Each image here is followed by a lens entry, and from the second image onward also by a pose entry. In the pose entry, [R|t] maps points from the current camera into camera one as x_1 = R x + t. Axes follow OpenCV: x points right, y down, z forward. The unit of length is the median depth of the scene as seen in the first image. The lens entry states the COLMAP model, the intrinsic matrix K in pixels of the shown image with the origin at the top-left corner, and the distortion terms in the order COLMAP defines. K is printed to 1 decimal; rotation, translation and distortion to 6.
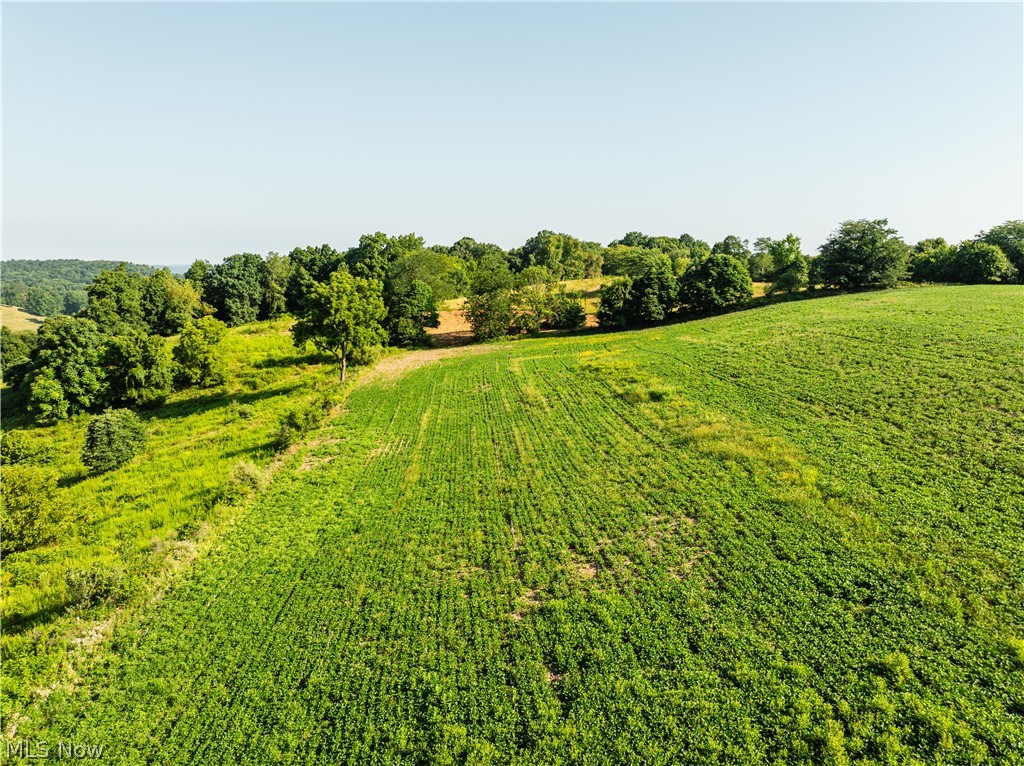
lens RADIAL K [[721.9, 0, 516.5], [0, 721.9, 380.6], [0, 0, 1]] dist [-0.051469, 0.021540]
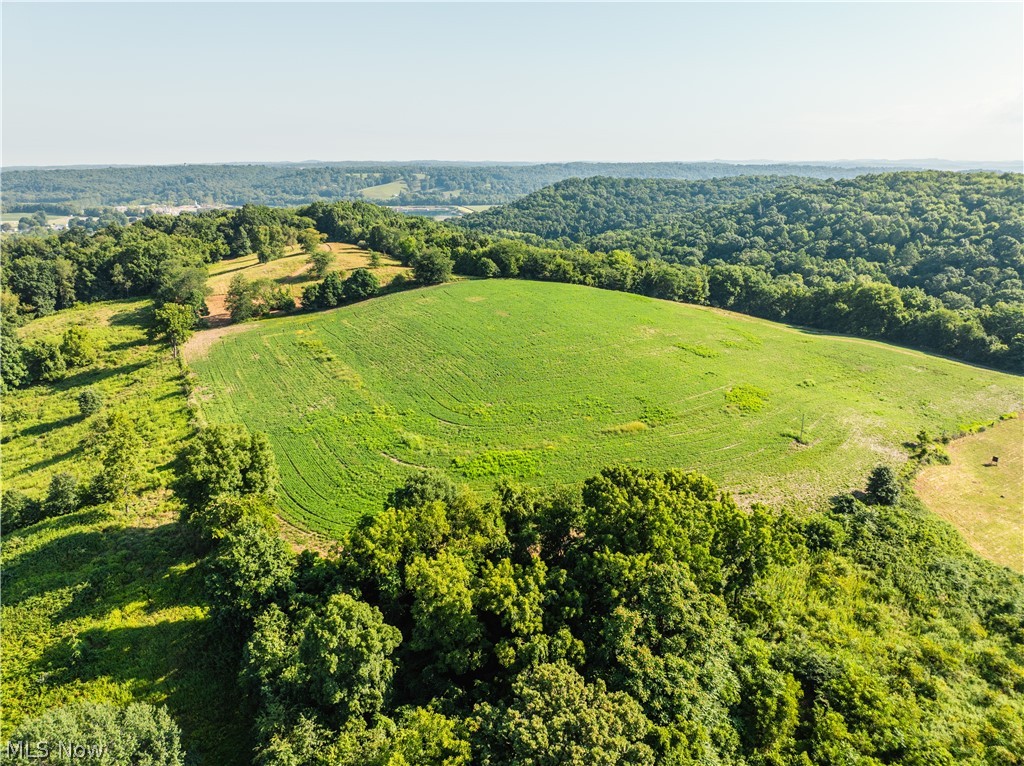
lens RADIAL K [[721.9, 0, 516.5], [0, 721.9, 380.6], [0, 0, 1]] dist [-0.051469, 0.021540]
pose [[0.916948, -0.121826, 0.379954, -0.117589], [0.068052, 0.986046, 0.151930, -0.147261], [-0.393161, -0.113455, 0.912443, -1.017832]]
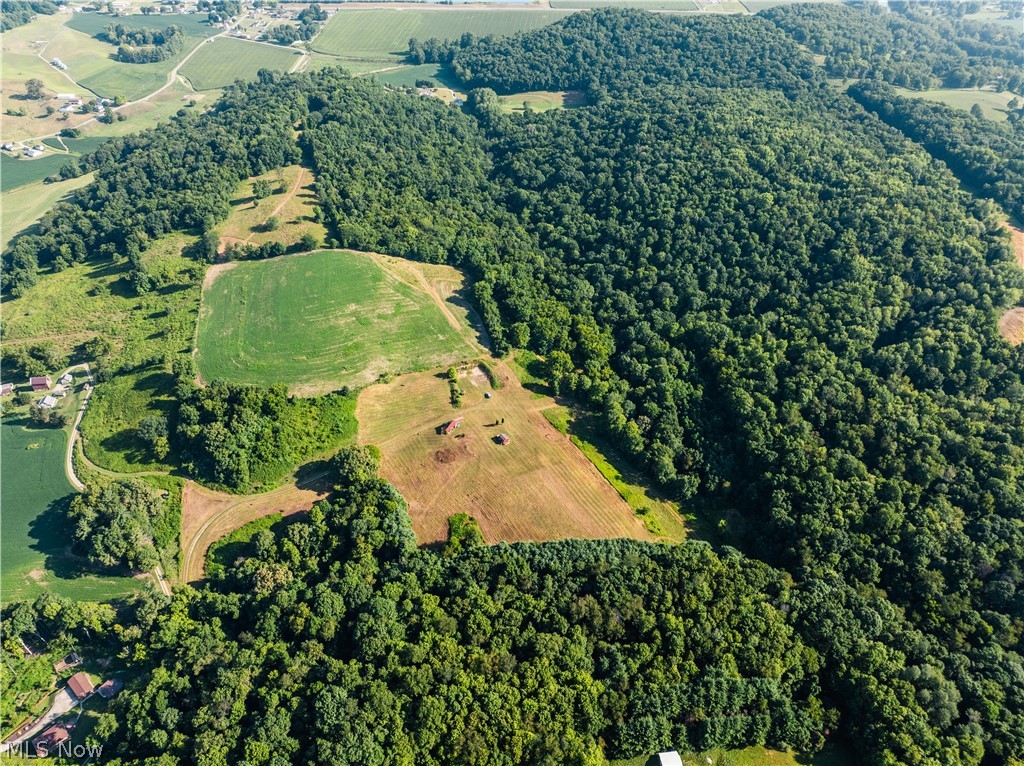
lens RADIAL K [[721.1, 0, 516.0], [0, 721.1, 380.5], [0, 0, 1]] dist [-0.038494, -0.004542]
pose [[0.984149, -0.109221, 0.139722, 1.057483], [0.021332, 0.855035, 0.518132, -1.783616], [-0.176058, -0.506938, 0.843811, -3.624347]]
